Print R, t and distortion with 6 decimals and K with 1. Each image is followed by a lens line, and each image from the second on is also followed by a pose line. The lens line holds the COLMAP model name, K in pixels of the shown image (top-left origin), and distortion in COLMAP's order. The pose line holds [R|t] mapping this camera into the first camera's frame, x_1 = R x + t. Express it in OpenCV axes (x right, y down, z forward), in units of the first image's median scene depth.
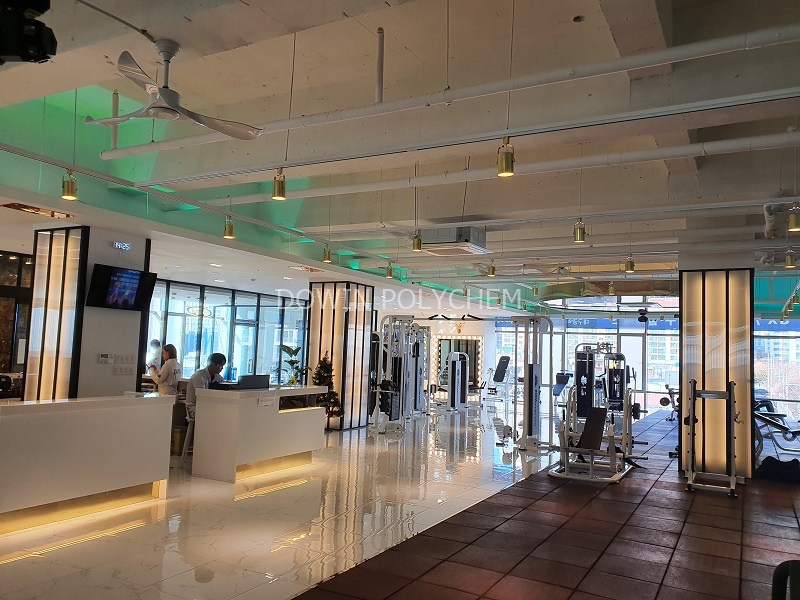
lens RADIAL K [[617.9, 0, 399.4], [0, 617.9, 302.4], [0, 0, 1]] dist [0.020031, 0.010368]
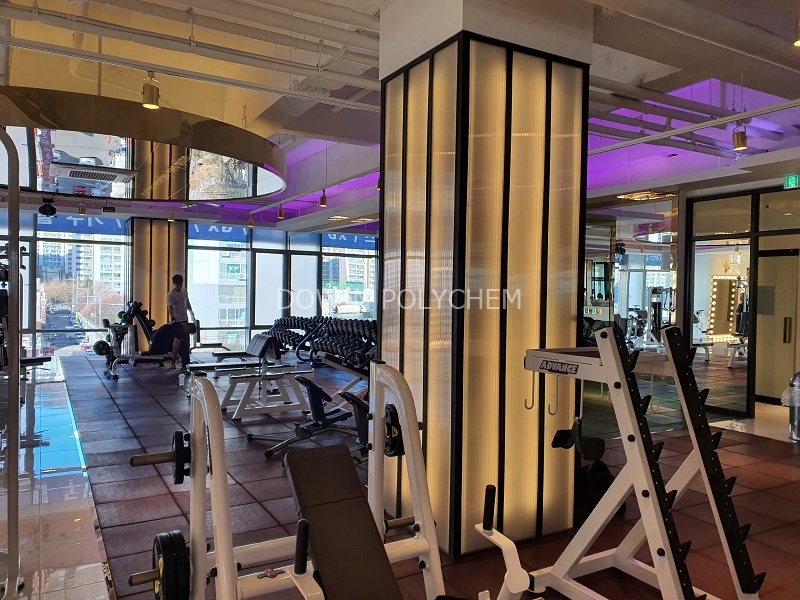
lens RADIAL K [[617.9, 0, 410.0], [0, 617.9, 304.6], [0, 0, 1]] dist [0.020031, 0.010368]
pose [[0.501930, -0.045930, 0.863688, 0.111301], [-0.067258, 0.993492, 0.091920, 0.079888], [-0.862289, -0.104227, 0.495575, 0.848779]]
